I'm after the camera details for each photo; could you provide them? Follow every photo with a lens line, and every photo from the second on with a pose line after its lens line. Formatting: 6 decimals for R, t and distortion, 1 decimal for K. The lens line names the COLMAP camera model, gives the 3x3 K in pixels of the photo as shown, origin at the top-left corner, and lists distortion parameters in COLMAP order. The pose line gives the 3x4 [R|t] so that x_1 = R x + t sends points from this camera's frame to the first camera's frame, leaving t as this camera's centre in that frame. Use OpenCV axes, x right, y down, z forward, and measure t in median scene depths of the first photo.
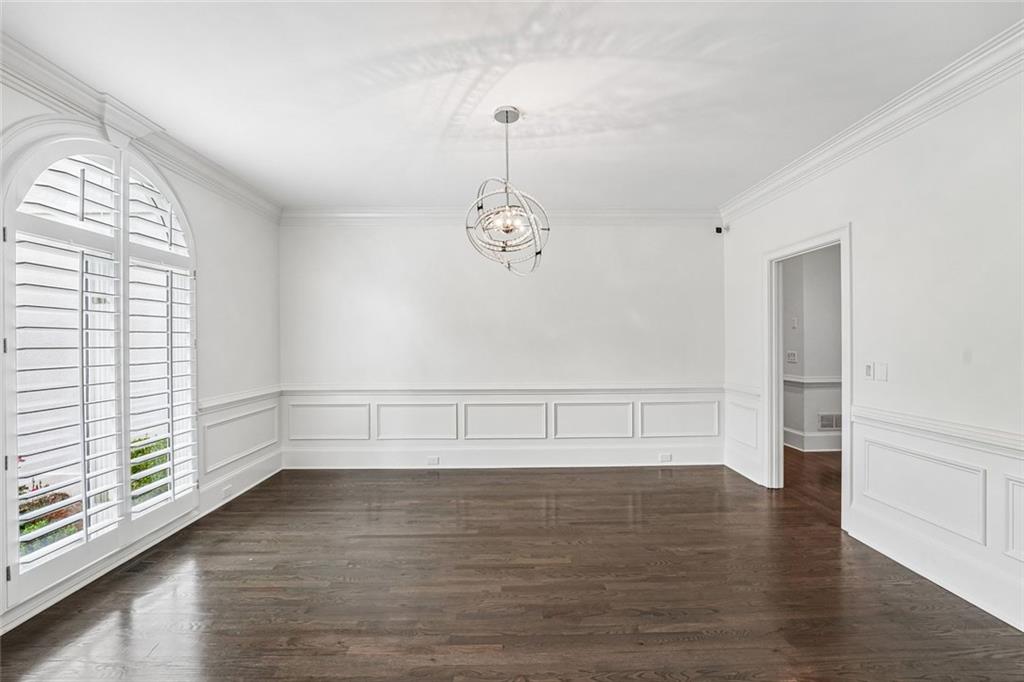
lens RADIAL K [[419.0, 0, 507.2], [0, 419.0, 336.7], [0, 0, 1]] dist [-0.003546, -0.000720]
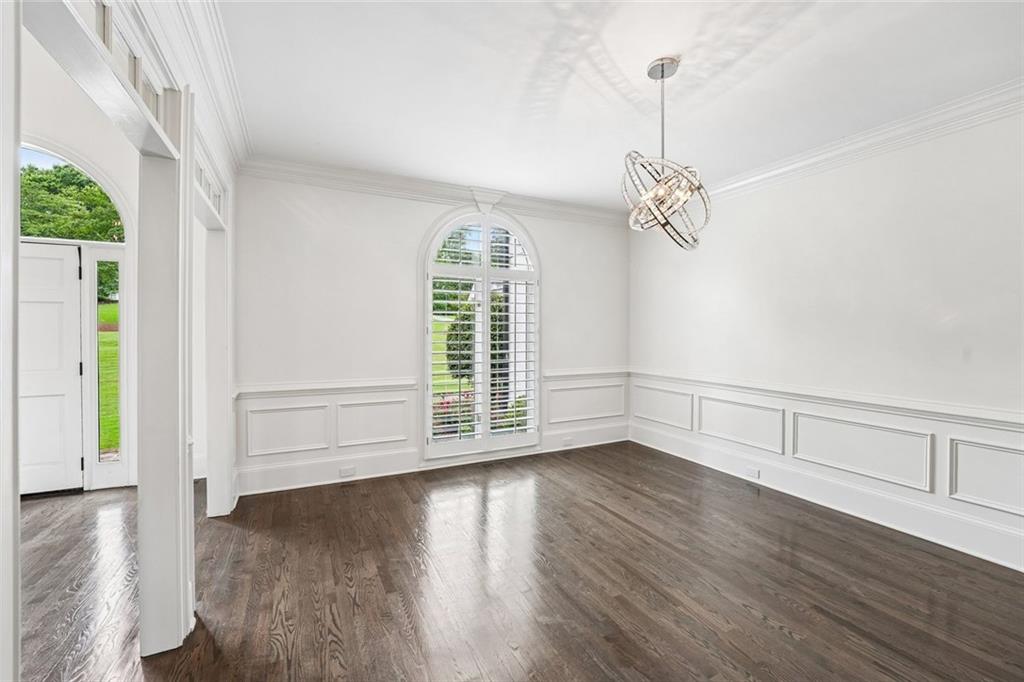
lens RADIAL K [[419.0, 0, 499.4], [0, 419.0, 326.6], [0, 0, 1]] dist [-0.003546, -0.000720]
pose [[0.438672, 0.001147, -0.898647, 0.504007], [0.005554, 0.999977, 0.003987, -0.002946], [0.898630, -0.006740, 0.438655, 0.254376]]
